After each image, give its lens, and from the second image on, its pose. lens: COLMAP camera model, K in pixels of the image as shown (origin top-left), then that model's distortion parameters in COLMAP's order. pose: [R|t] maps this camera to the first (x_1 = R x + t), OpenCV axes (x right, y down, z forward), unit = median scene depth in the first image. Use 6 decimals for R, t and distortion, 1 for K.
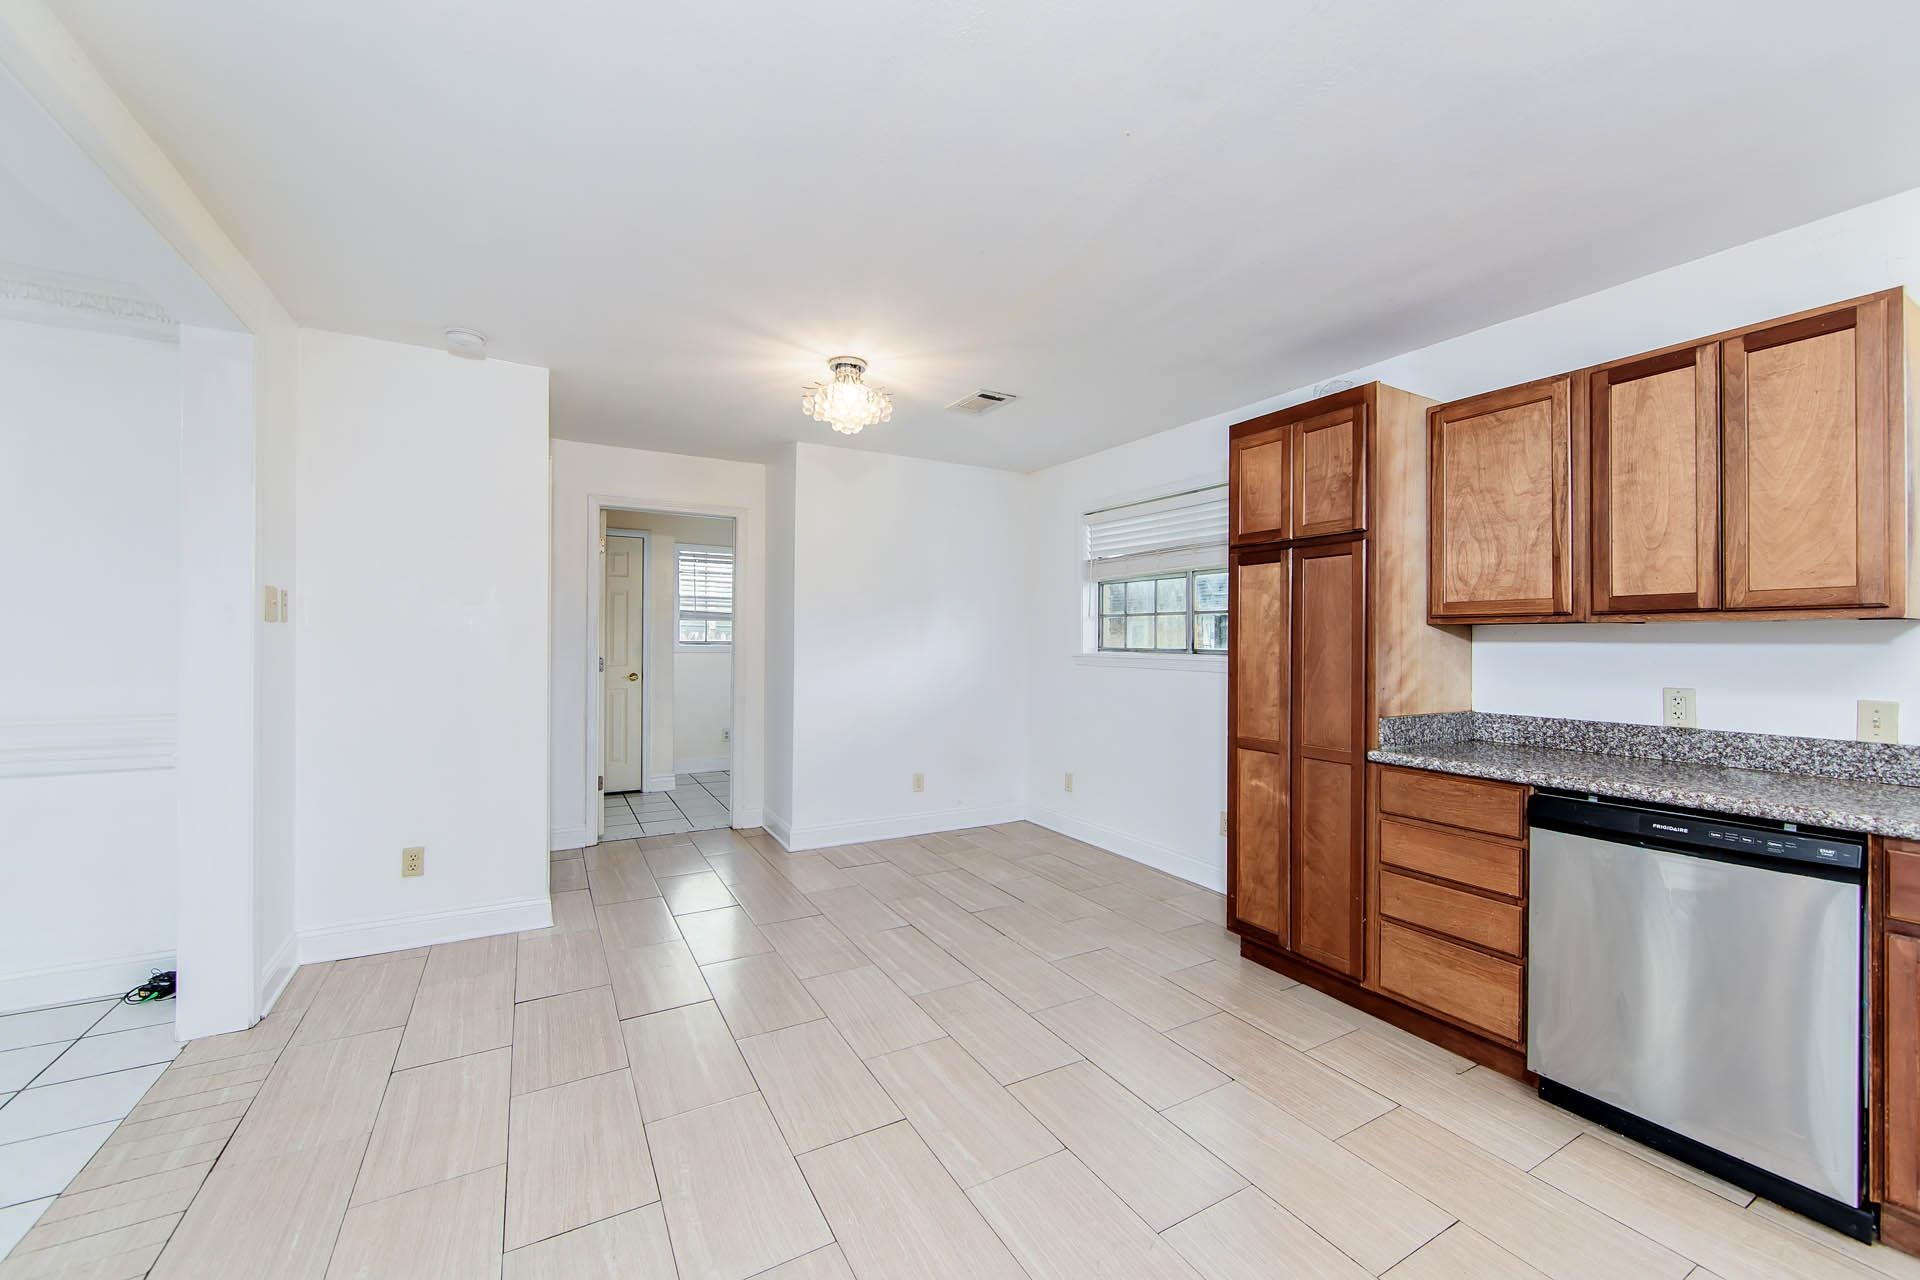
lens RADIAL K [[752.0, 0, 966.8], [0, 752.0, 640.2], [0, 0, 1]] dist [-0.002896, -0.000650]
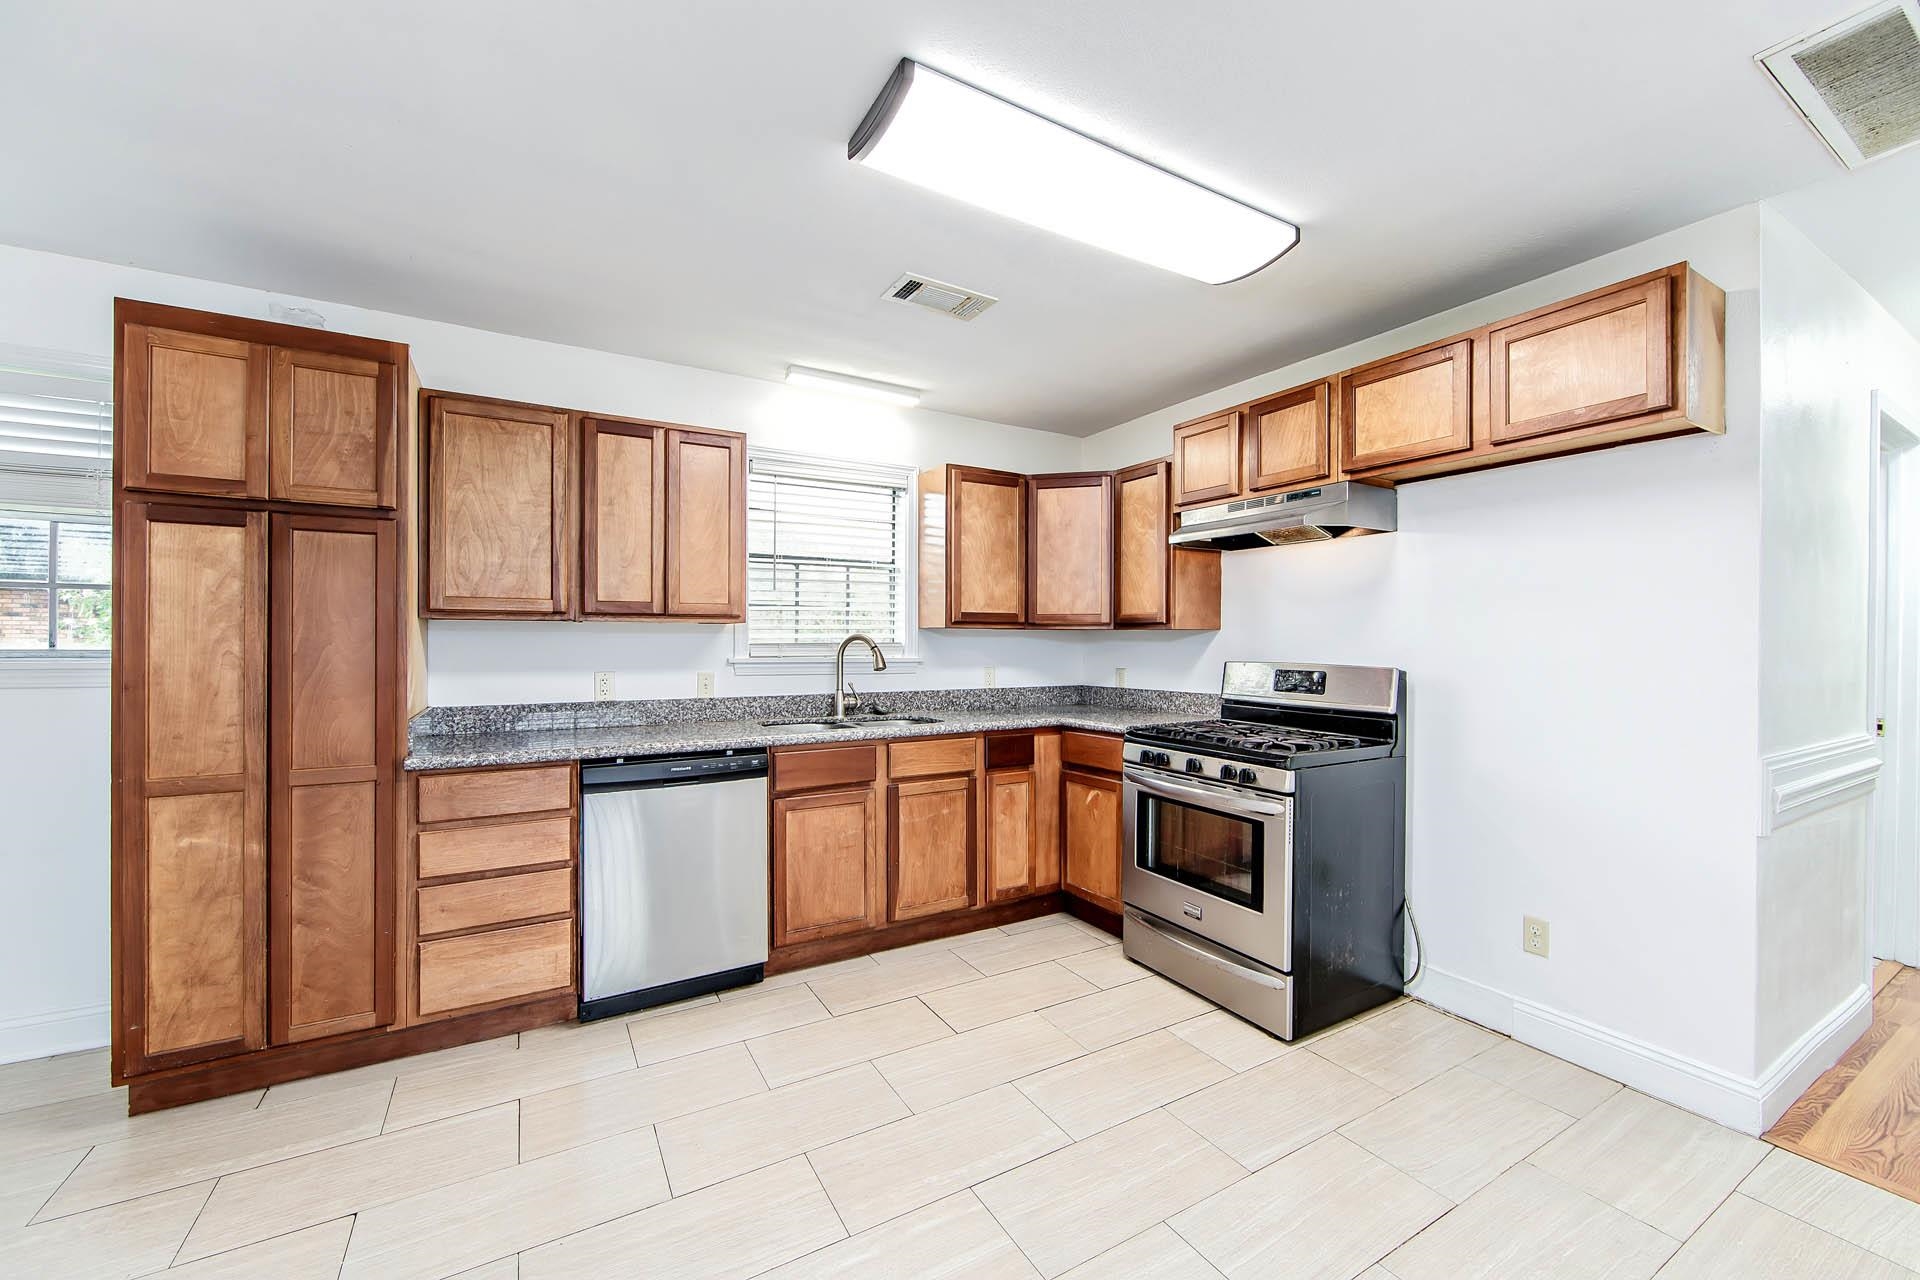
lens RADIAL K [[752.0, 0, 967.3], [0, 752.0, 639.4], [0, 0, 1]] dist [-0.002896, -0.000650]
pose [[-0.007967, -0.003715, 0.999961, -0.352894], [-0.004511, 0.999983, 0.003679, -0.001064], [-0.999958, -0.004482, -0.007983, 0.340525]]
